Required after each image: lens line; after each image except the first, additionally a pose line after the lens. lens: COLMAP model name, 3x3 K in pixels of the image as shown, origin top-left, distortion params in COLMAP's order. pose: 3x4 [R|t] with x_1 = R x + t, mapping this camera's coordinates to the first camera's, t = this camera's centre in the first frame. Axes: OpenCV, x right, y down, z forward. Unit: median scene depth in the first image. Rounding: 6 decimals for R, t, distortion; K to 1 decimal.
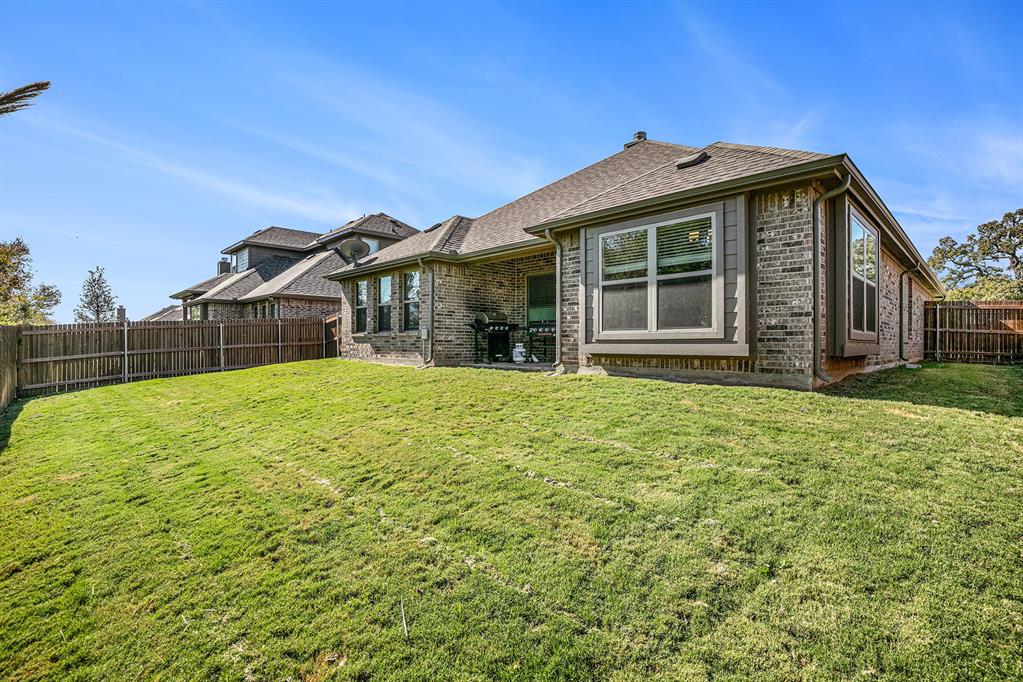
lens RADIAL K [[467.7, 0, 511.6], [0, 467.7, 342.4], [0, 0, 1]] dist [-0.027079, -0.000206]
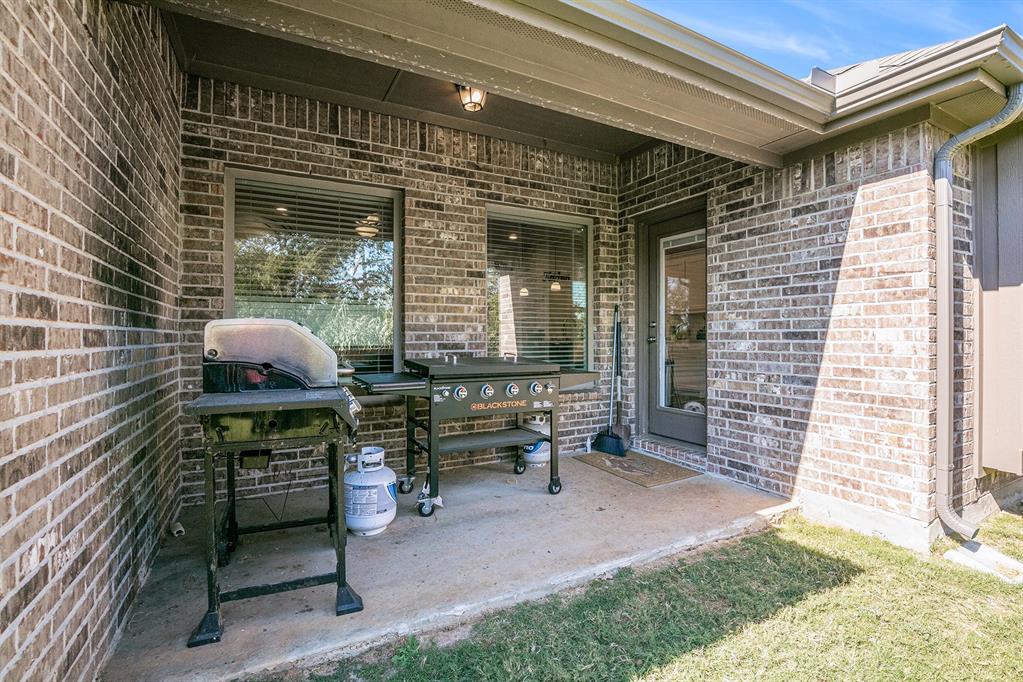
lens RADIAL K [[467.7, 0, 516.4], [0, 467.7, 332.8], [0, 0, 1]] dist [-0.027079, -0.000206]
pose [[0.271627, 0.004301, 0.962393, -0.305975], [-0.000464, 0.999990, -0.004338, -0.091829], [-0.962402, 0.000731, 0.271627, 1.349229]]
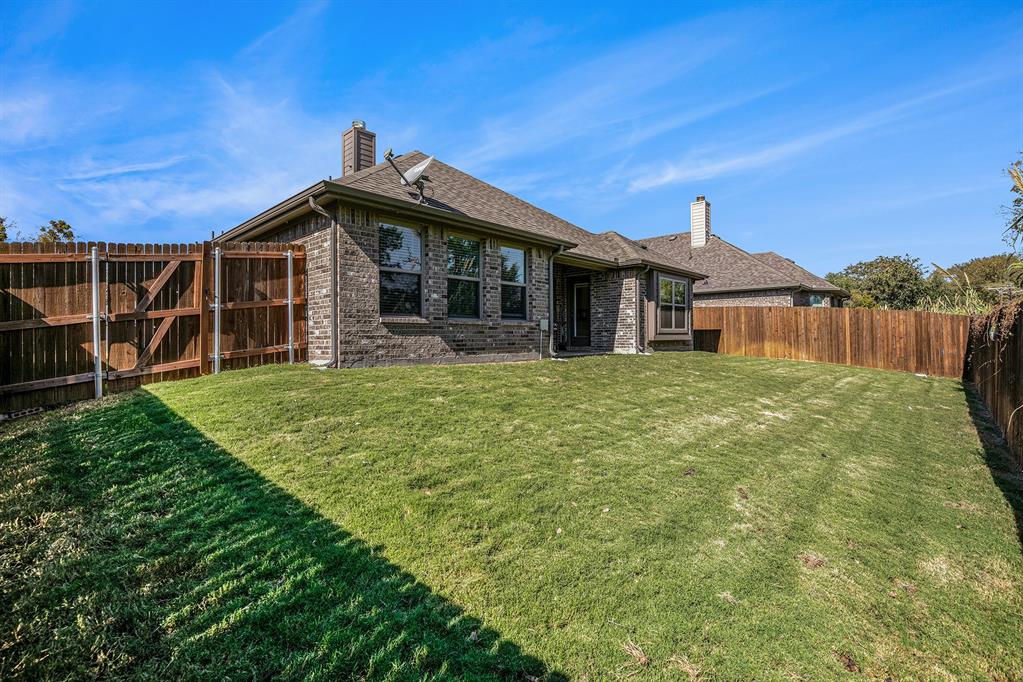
lens RADIAL K [[467.7, 0, 514.9], [0, 467.7, 336.2], [0, 0, 1]] dist [-0.027079, -0.000206]
pose [[-0.036507, 0.001371, 0.999332, -1.683448], [0.003244, 0.999994, -0.001253, 0.008026], [-0.999328, 0.003196, -0.036512, 1.674136]]
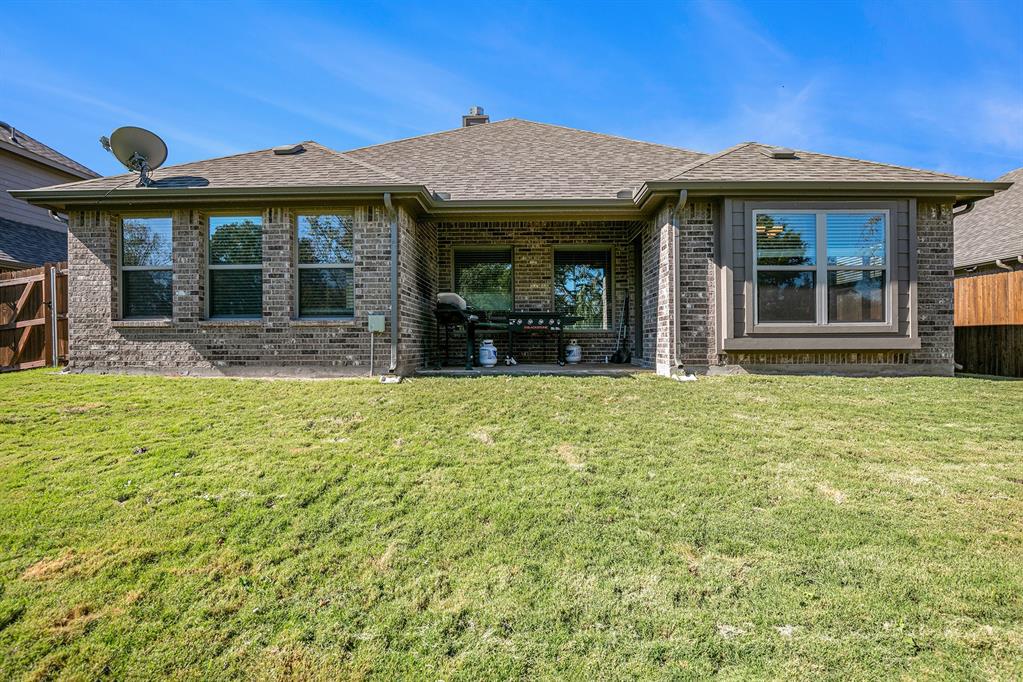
lens RADIAL K [[467.7, 0, 511.6], [0, 467.7, 343.8], [0, 0, 1]] dist [-0.027079, -0.000206]
pose [[0.720186, -0.004289, 0.693768, -0.723533], [0.002477, 0.999990, 0.003611, 0.009268], [-0.693777, -0.000882, 0.720189, 0.702782]]
